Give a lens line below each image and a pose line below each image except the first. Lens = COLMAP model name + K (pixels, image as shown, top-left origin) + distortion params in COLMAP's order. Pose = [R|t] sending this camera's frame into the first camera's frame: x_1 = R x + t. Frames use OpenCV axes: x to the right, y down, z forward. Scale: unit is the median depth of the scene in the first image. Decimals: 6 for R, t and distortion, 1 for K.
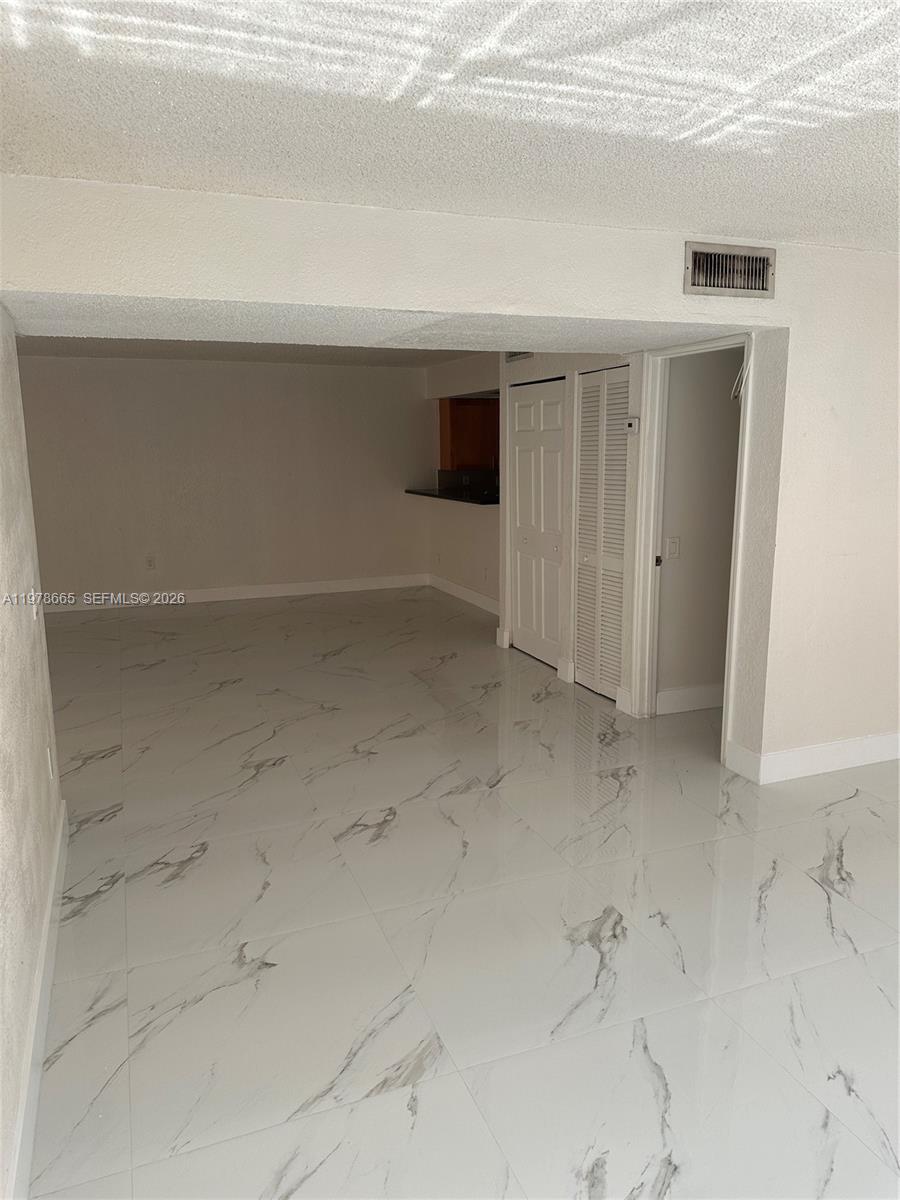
lens RADIAL K [[833.9, 0, 452.5], [0, 833.9, 600.3], [0, 0, 1]] dist [0.057764, -0.040531]
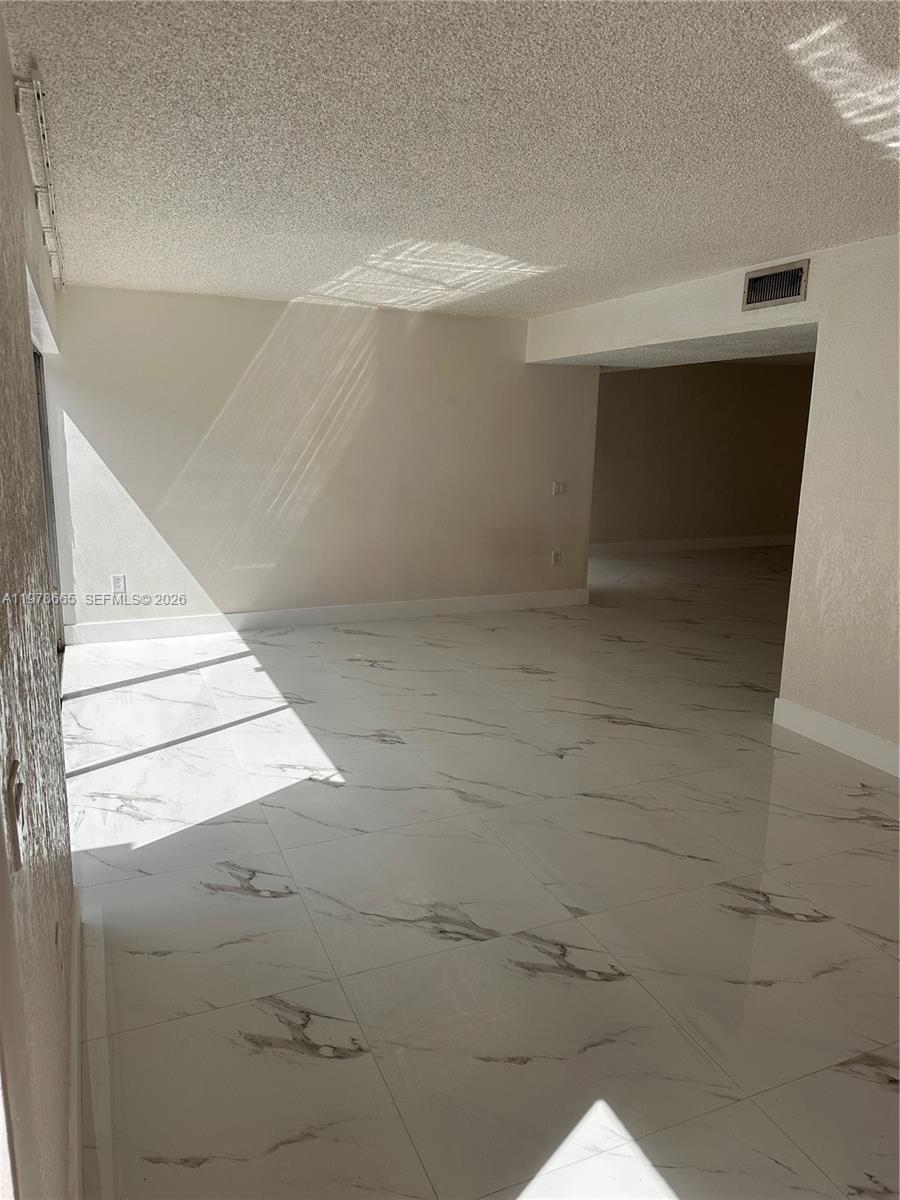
lens RADIAL K [[833.9, 0, 444.6], [0, 833.9, 601.2], [0, 0, 1]] dist [0.057764, -0.040531]
pose [[0.025822, 0.215574, -0.976146, 1.689680], [-0.206087, 0.956644, 0.205815, -0.098476], [0.978193, 0.195856, 0.069130, 0.530580]]
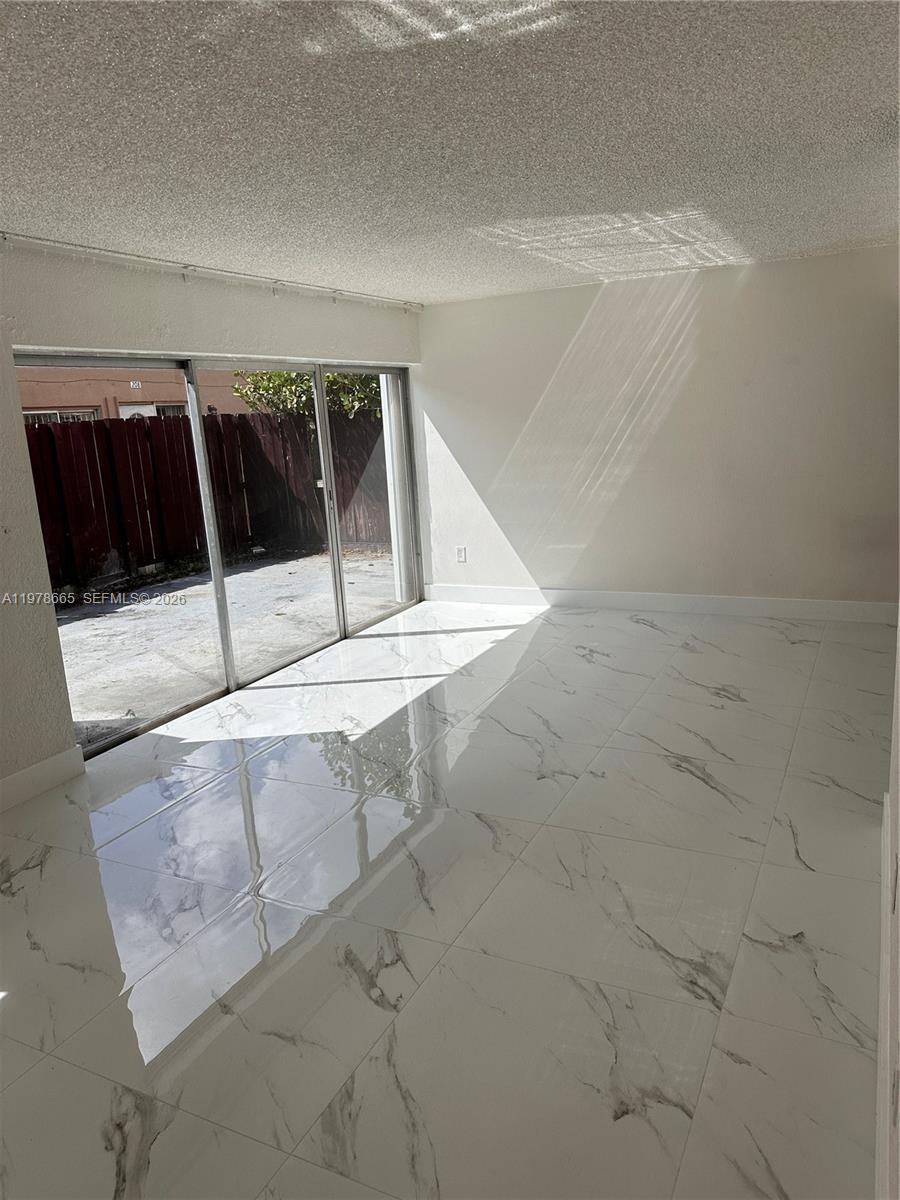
lens RADIAL K [[833.9, 0, 442.8], [0, 833.9, 599.6], [0, 0, 1]] dist [0.057764, -0.040531]
pose [[-0.747978, 0.200873, -0.632597, 1.301879], [-0.055914, 0.930645, 0.361627, -0.269981], [0.661364, 0.305860, -0.684870, 1.405481]]
